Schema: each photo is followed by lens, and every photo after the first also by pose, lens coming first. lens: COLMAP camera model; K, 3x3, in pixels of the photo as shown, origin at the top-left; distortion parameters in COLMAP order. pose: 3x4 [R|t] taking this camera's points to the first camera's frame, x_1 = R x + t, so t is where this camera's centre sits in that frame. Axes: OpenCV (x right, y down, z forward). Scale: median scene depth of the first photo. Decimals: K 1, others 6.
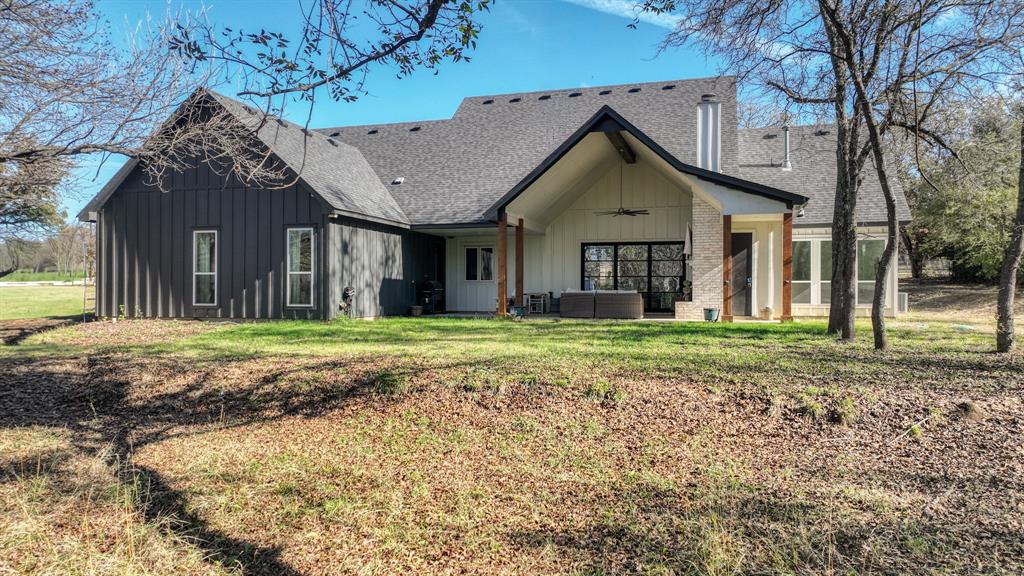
lens RADIAL K [[755.6, 0, 510.1], [0, 755.6, 298.1], [0, 0, 1]] dist [0.025228, 0.006121]
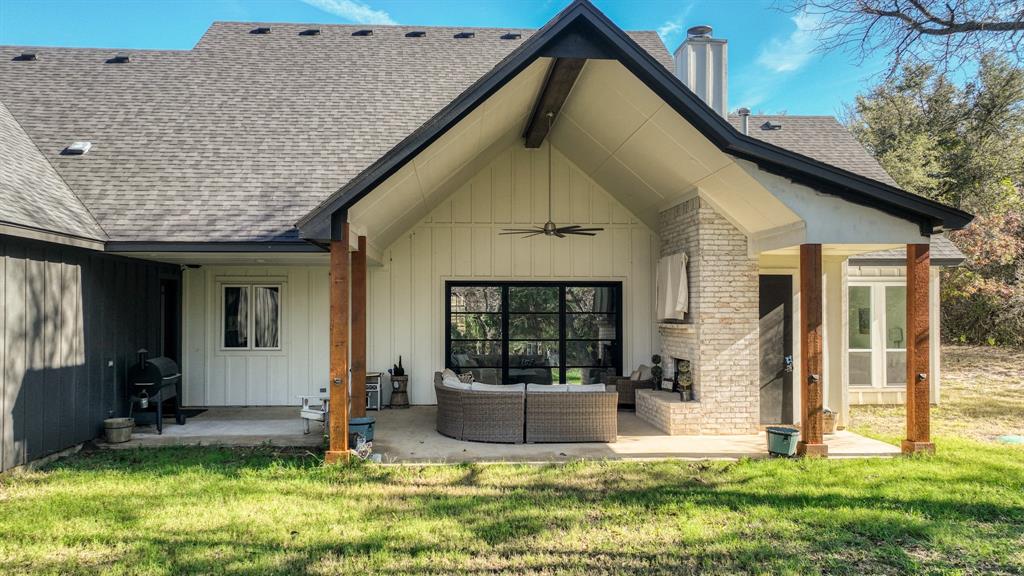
lens RADIAL K [[755.6, 0, 510.1], [0, 755.6, 298.1], [0, 0, 1]] dist [0.025228, 0.006121]
pose [[0.938661, 0.003407, 0.344825, -0.059558], [0.004174, 0.999766, -0.021242, -0.050926], [-0.344816, 0.021378, 0.938427, 0.477440]]
